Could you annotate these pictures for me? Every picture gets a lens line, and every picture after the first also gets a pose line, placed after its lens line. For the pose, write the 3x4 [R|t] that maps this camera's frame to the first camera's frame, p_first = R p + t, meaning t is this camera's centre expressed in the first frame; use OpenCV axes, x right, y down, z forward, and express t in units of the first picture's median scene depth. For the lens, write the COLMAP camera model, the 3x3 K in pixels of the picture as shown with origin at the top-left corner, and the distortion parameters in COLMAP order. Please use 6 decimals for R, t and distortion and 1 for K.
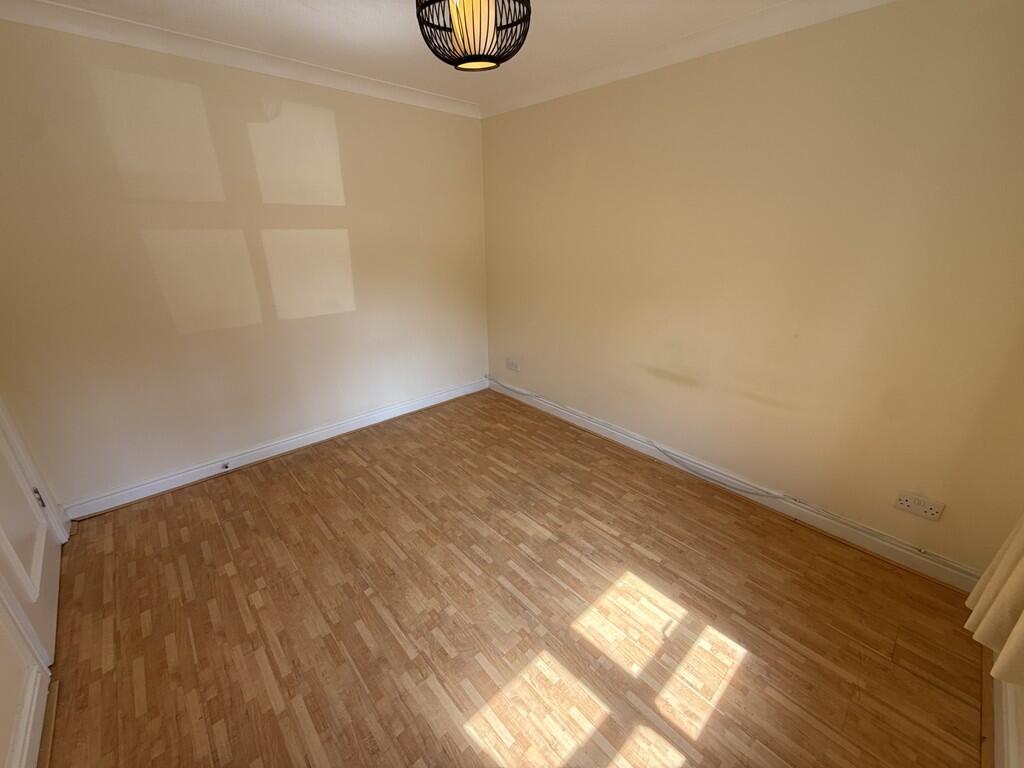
lens RADIAL K [[406.1, 0, 512.0], [0, 406.1, 384.0], [0, 0, 1]] dist [-0.000079, 0.000098]
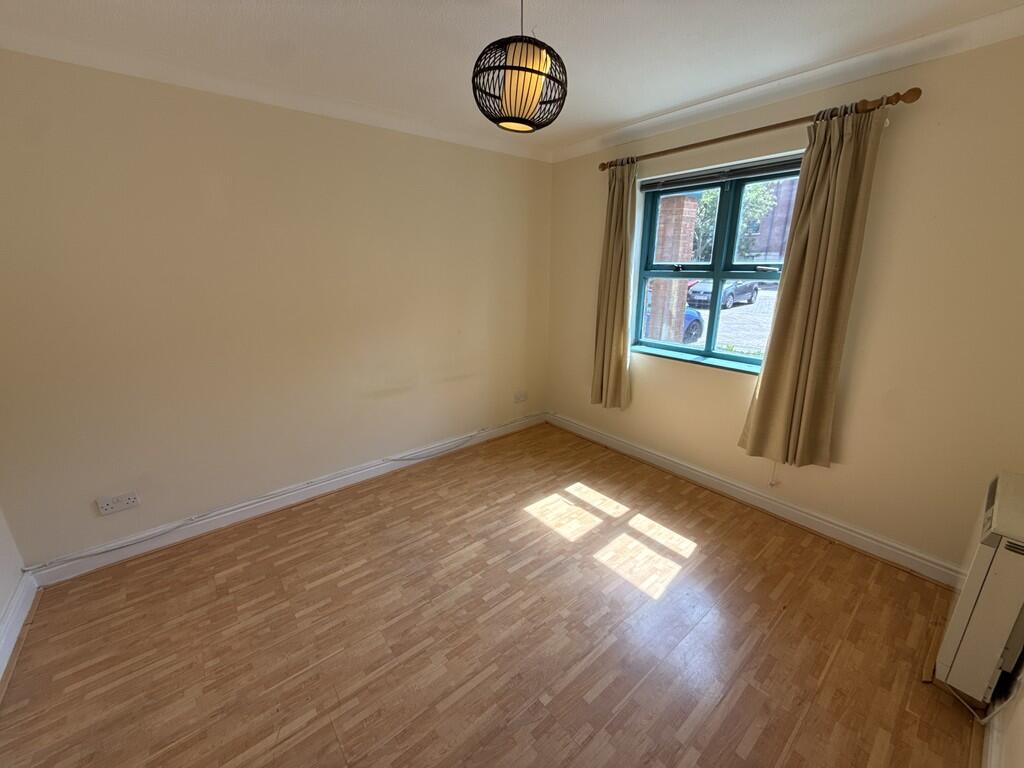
lens RADIAL K [[406.1, 0, 512.0], [0, 406.1, 384.0], [0, 0, 1]] dist [-0.000079, 0.000098]
pose [[0.059749, -0.282863, 0.957298, -0.815975], [0.366649, 0.898195, 0.242515, -0.233955], [-0.928439, 0.336502, 0.157378, 0.618352]]
